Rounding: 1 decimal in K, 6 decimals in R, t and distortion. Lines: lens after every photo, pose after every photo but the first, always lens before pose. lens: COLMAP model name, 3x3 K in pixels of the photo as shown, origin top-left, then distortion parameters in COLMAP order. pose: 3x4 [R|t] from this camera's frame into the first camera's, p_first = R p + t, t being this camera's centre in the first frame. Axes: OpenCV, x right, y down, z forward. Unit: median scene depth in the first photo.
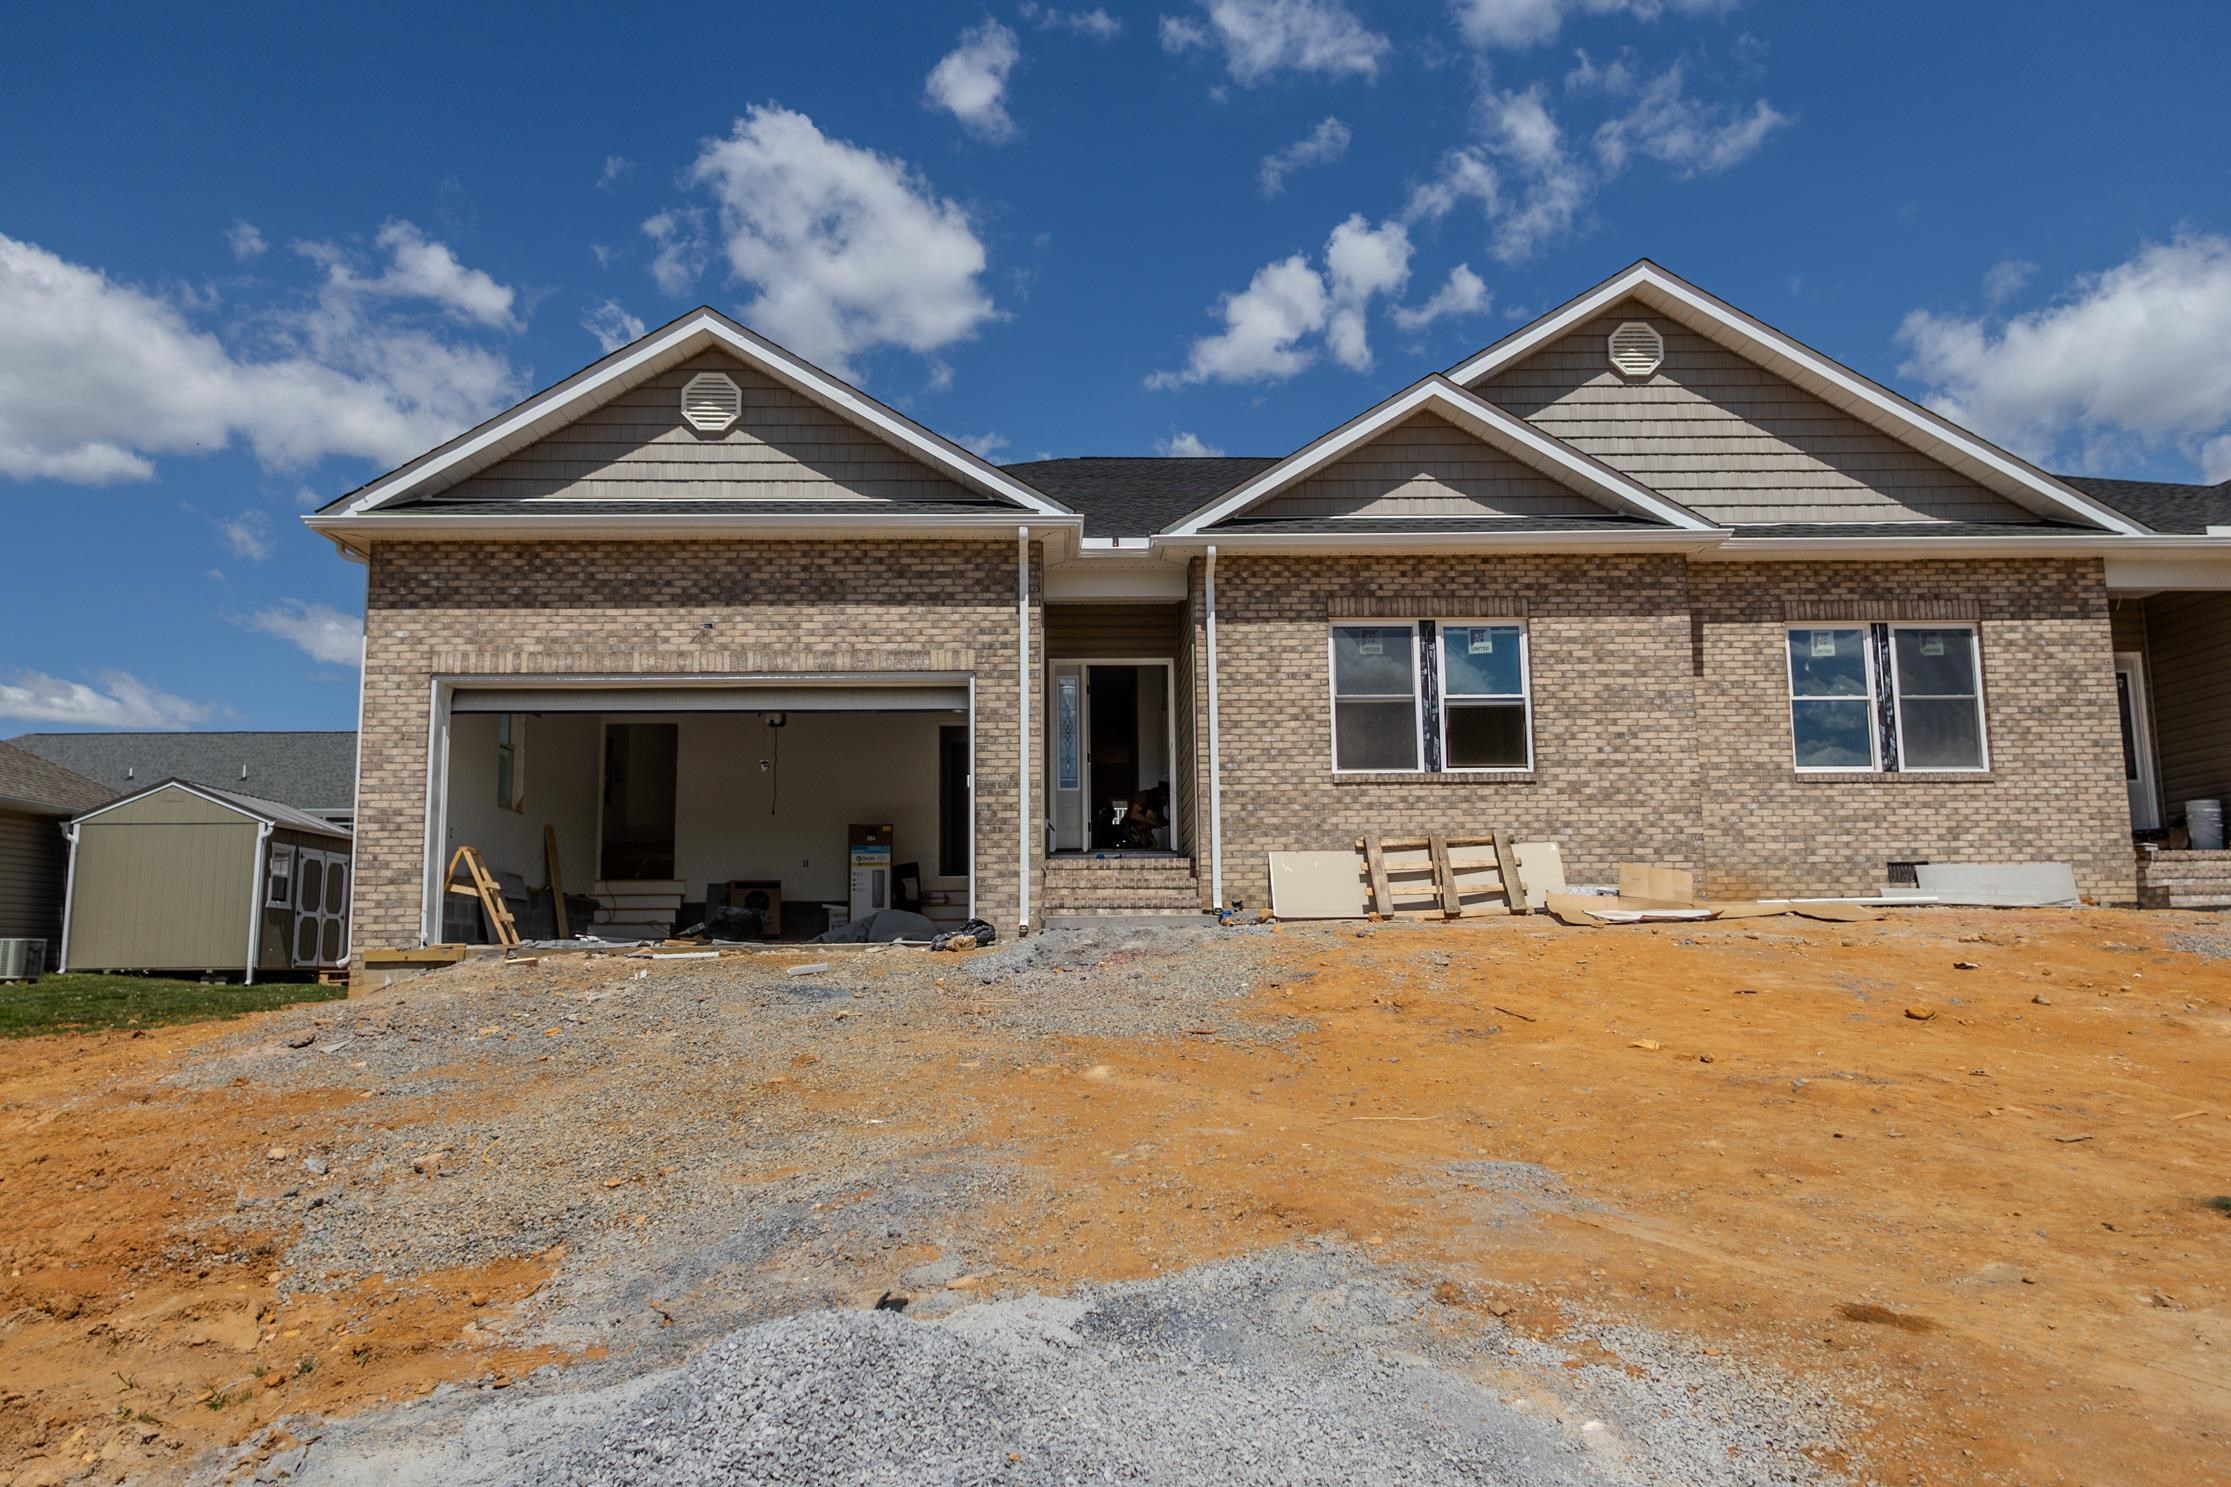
lens RADIAL K [[1652.4, 0, 1115.5], [0, 1652.4, 743.5], [0, 0, 1]] dist [0.024602, 0.001351]
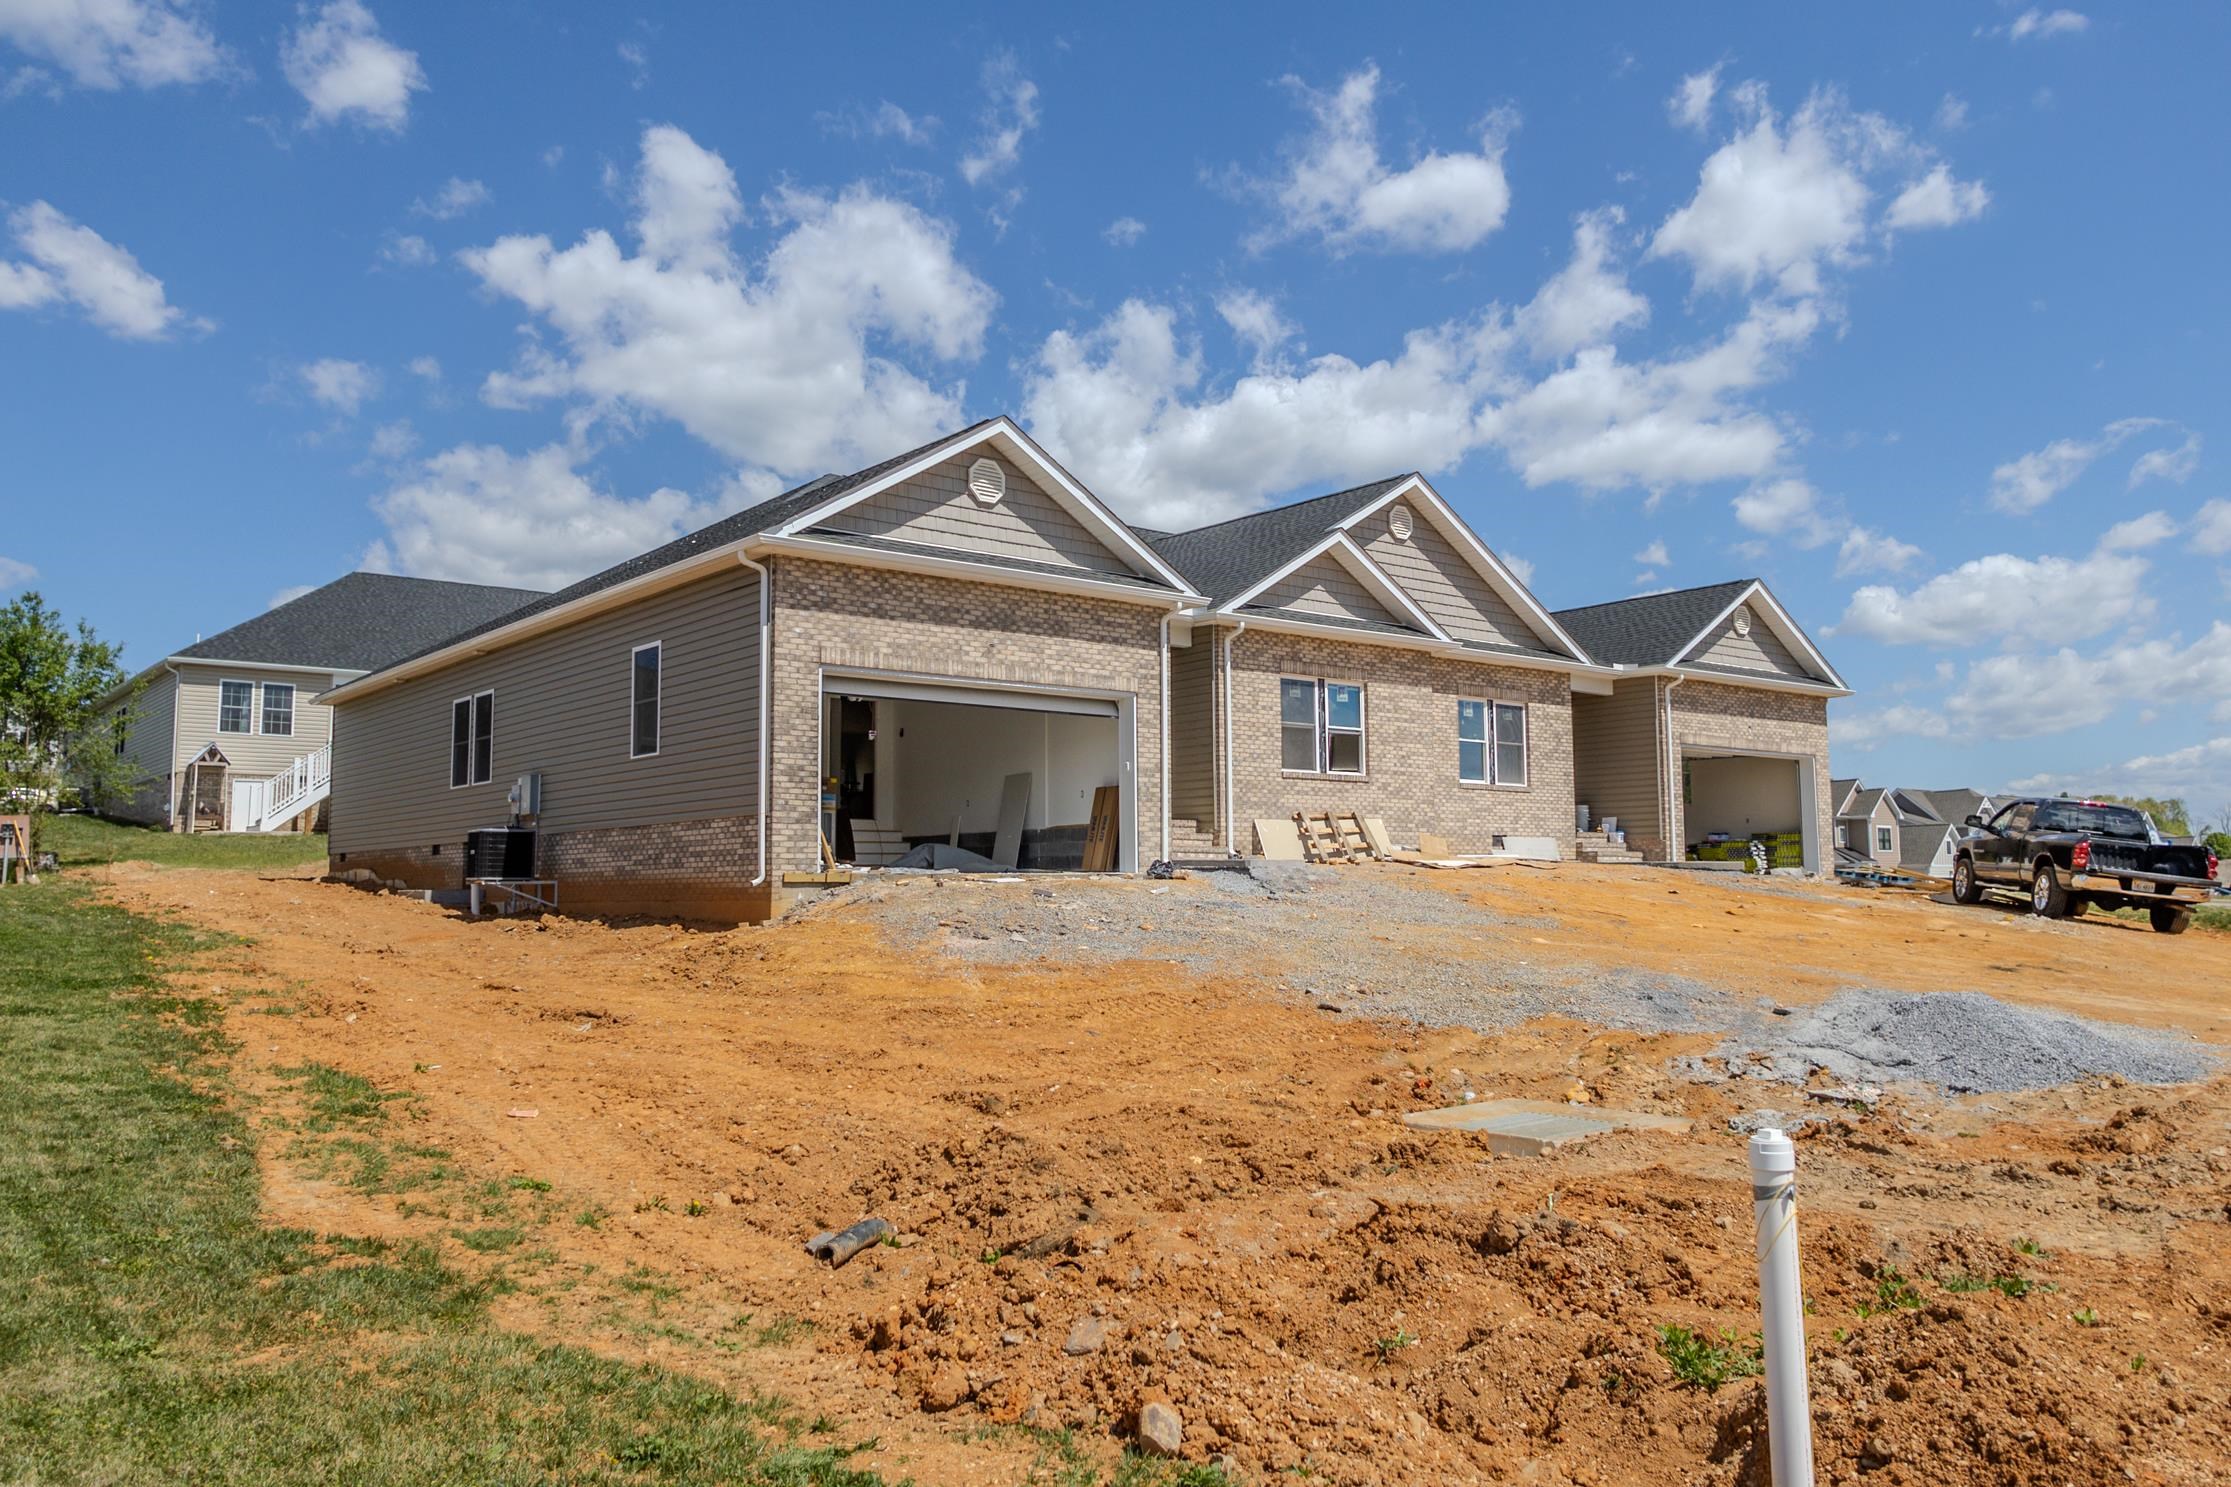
lens RADIAL K [[1652.4, 0, 1115.5], [0, 1652.4, 743.5], [0, 0, 1]] dist [0.024602, 0.001351]
pose [[0.793734, 0.060719, 0.605227, -0.978235], [-0.085889, 0.996224, 0.012695, -0.015045], [-0.602170, -0.062059, 0.795952, -0.174544]]
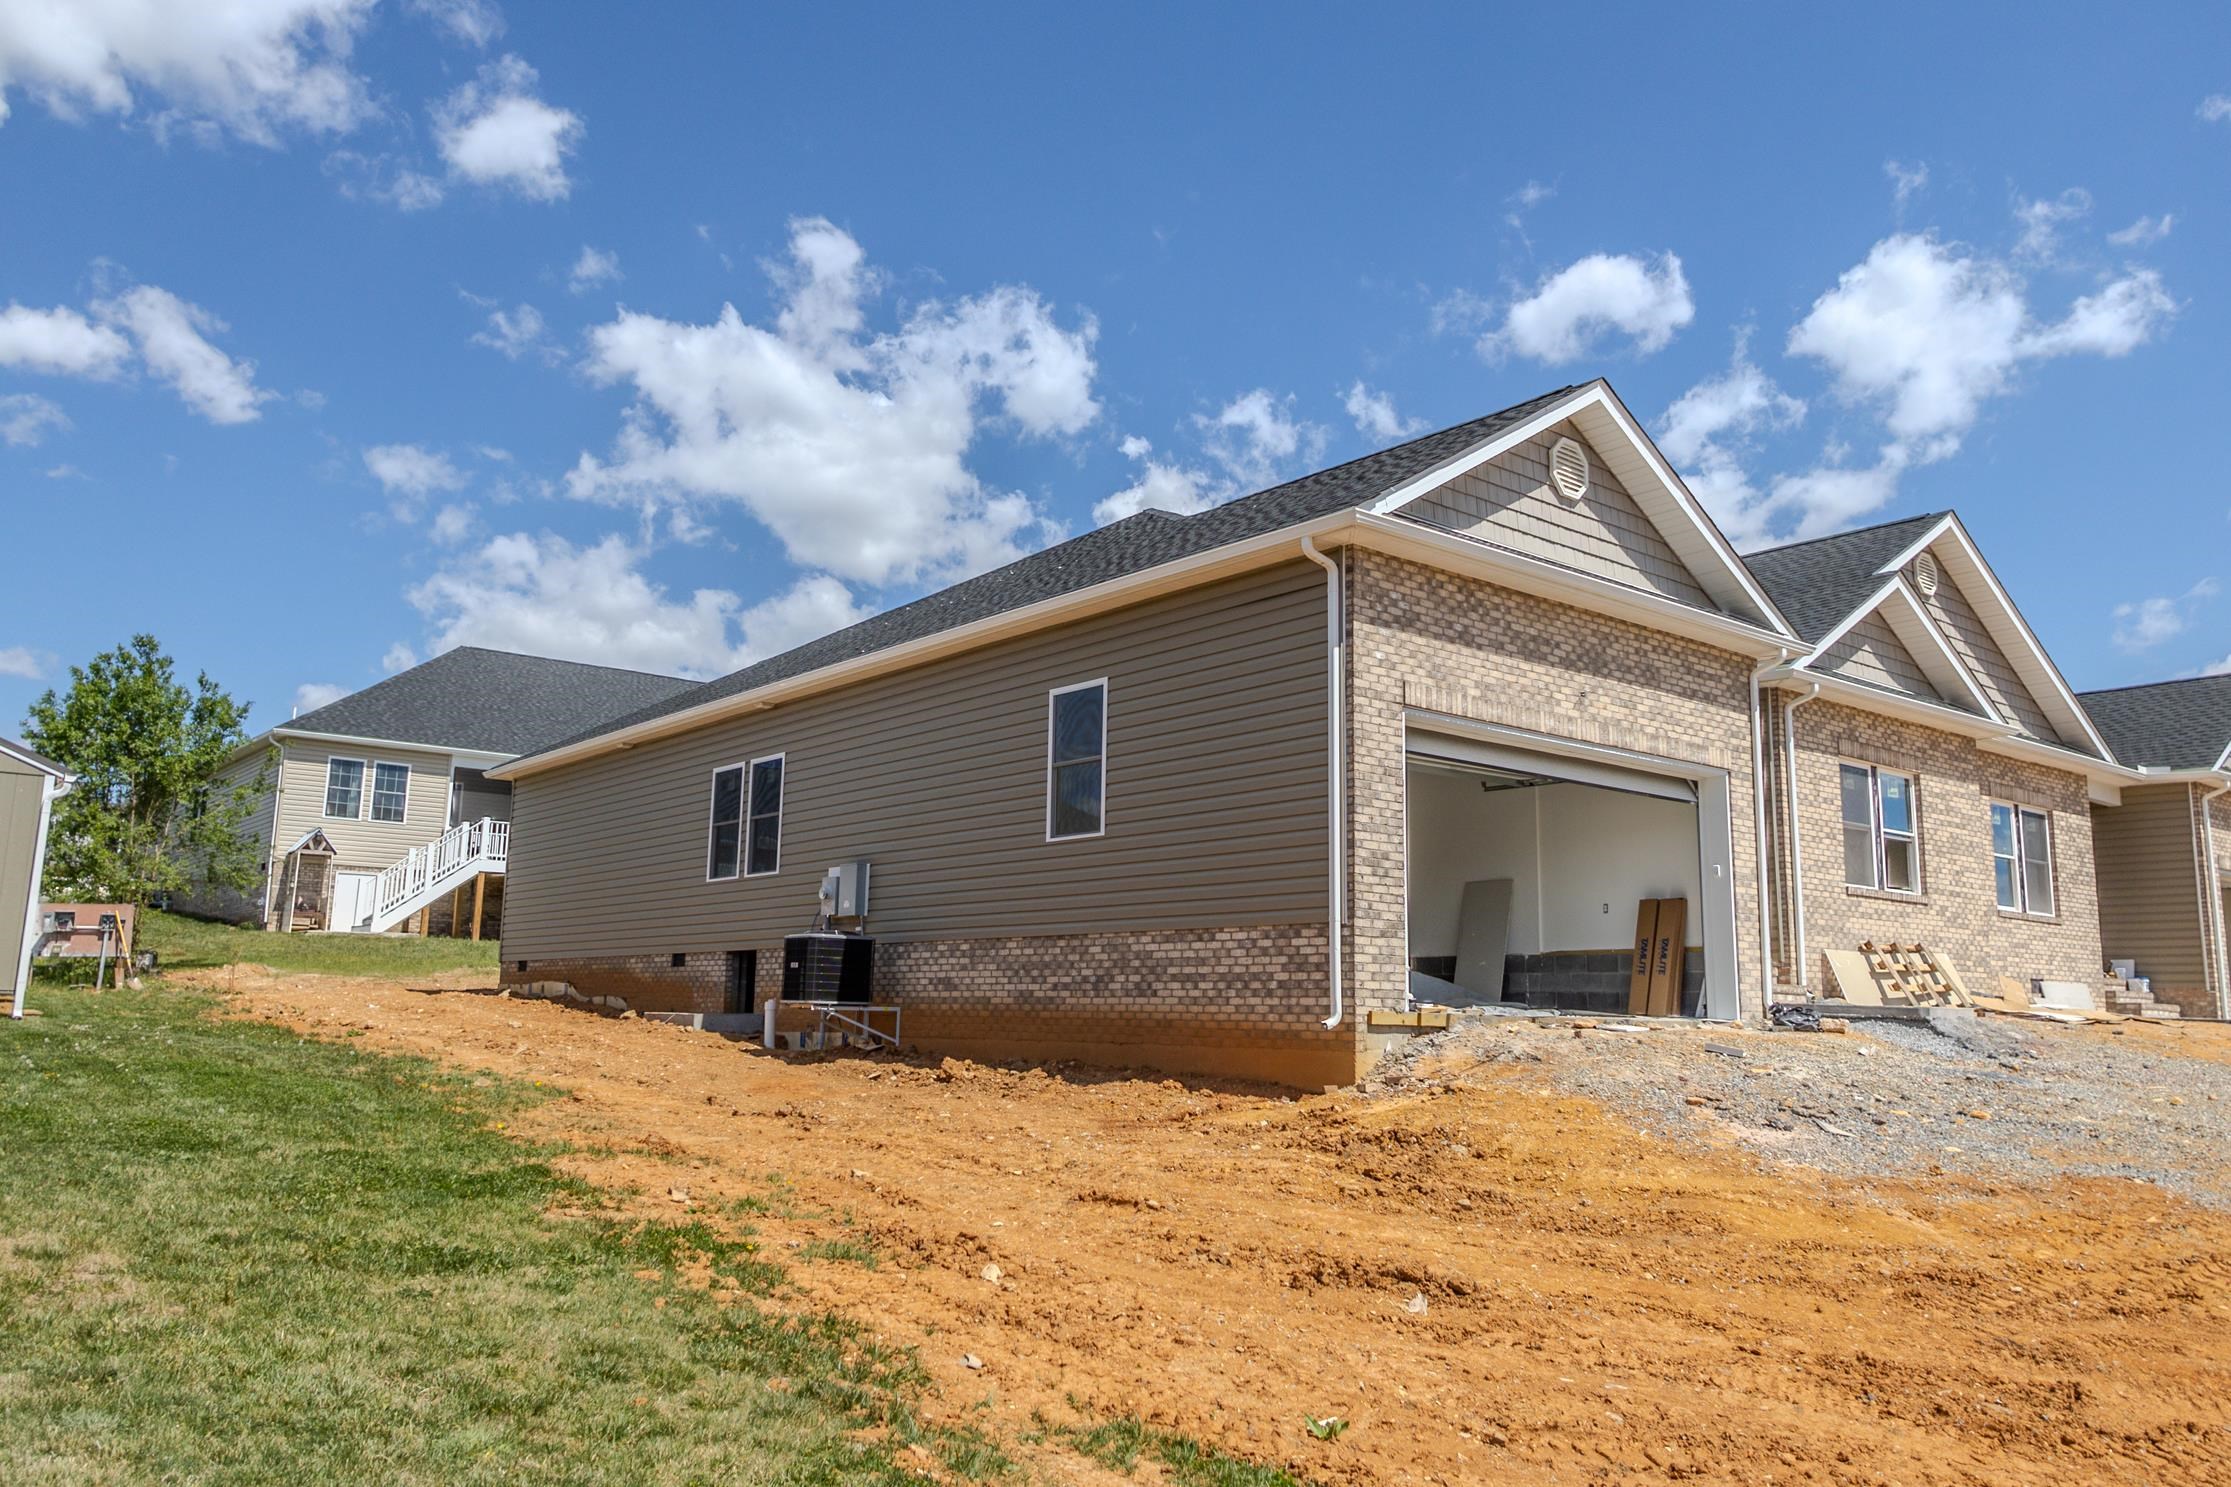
lens RADIAL K [[1652.4, 0, 1115.5], [0, 1652.4, 743.5], [0, 0, 1]] dist [0.024602, 0.001351]
pose [[0.791906, 0.126638, 0.597367, -1.034604], [-0.112003, 0.991786, -0.061775, 0.050197], [-0.600283, -0.017986, 0.799585, 0.362747]]
